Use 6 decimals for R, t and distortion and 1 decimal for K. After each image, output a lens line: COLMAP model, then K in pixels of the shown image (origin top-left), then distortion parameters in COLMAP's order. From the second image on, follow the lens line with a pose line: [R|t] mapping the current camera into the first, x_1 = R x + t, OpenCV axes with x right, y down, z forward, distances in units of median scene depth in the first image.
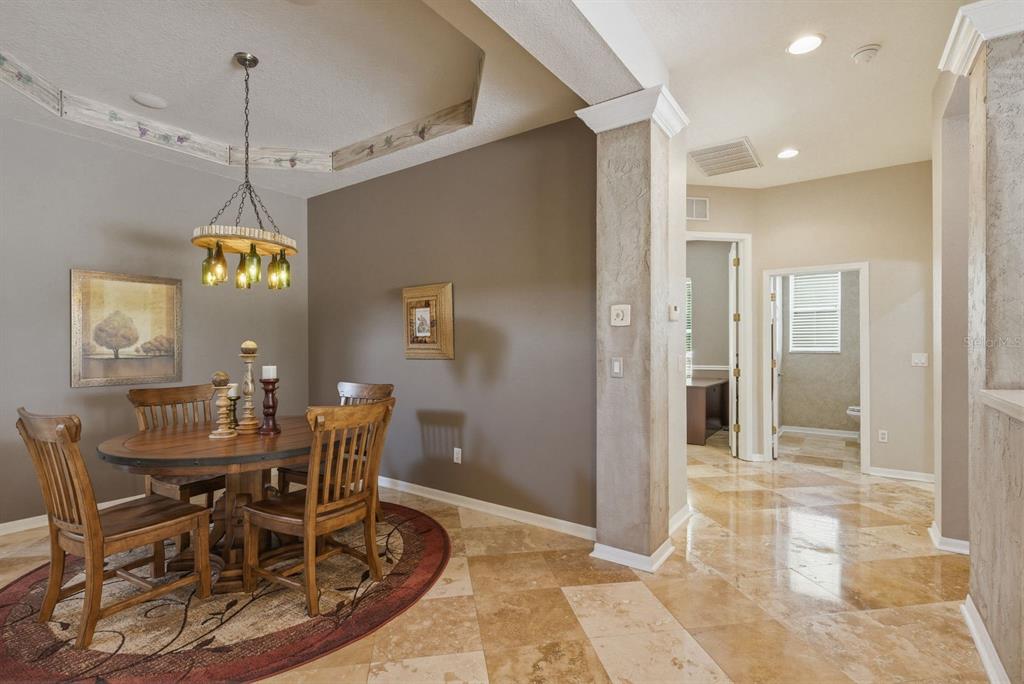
lens RADIAL K [[484.3, 0, 511.4], [0, 484.3, 348.7], [0, 0, 1]] dist [0.005277, -0.000666]
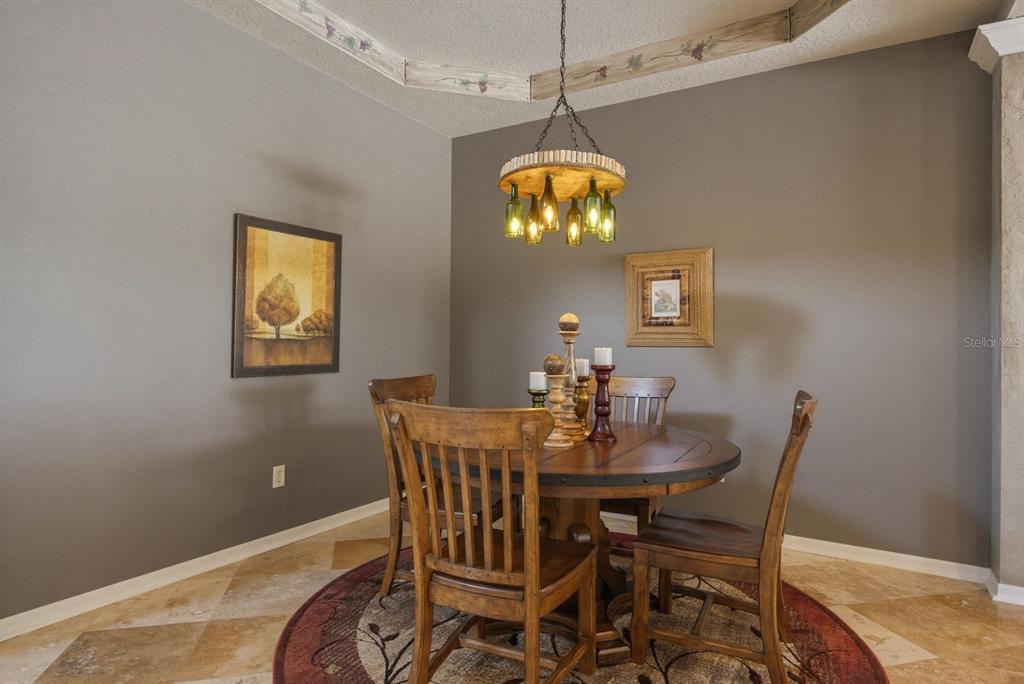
lens RADIAL K [[580.1, 0, 511.5], [0, 580.1, 339.2], [0, 0, 1]] dist [-0.004012, 0.000790]
pose [[0.996767, 0.013798, 0.079147, -0.524312], [-0.012627, 0.999804, -0.015277, 0.028417], [-0.079342, 0.014228, 0.996746, 0.107949]]
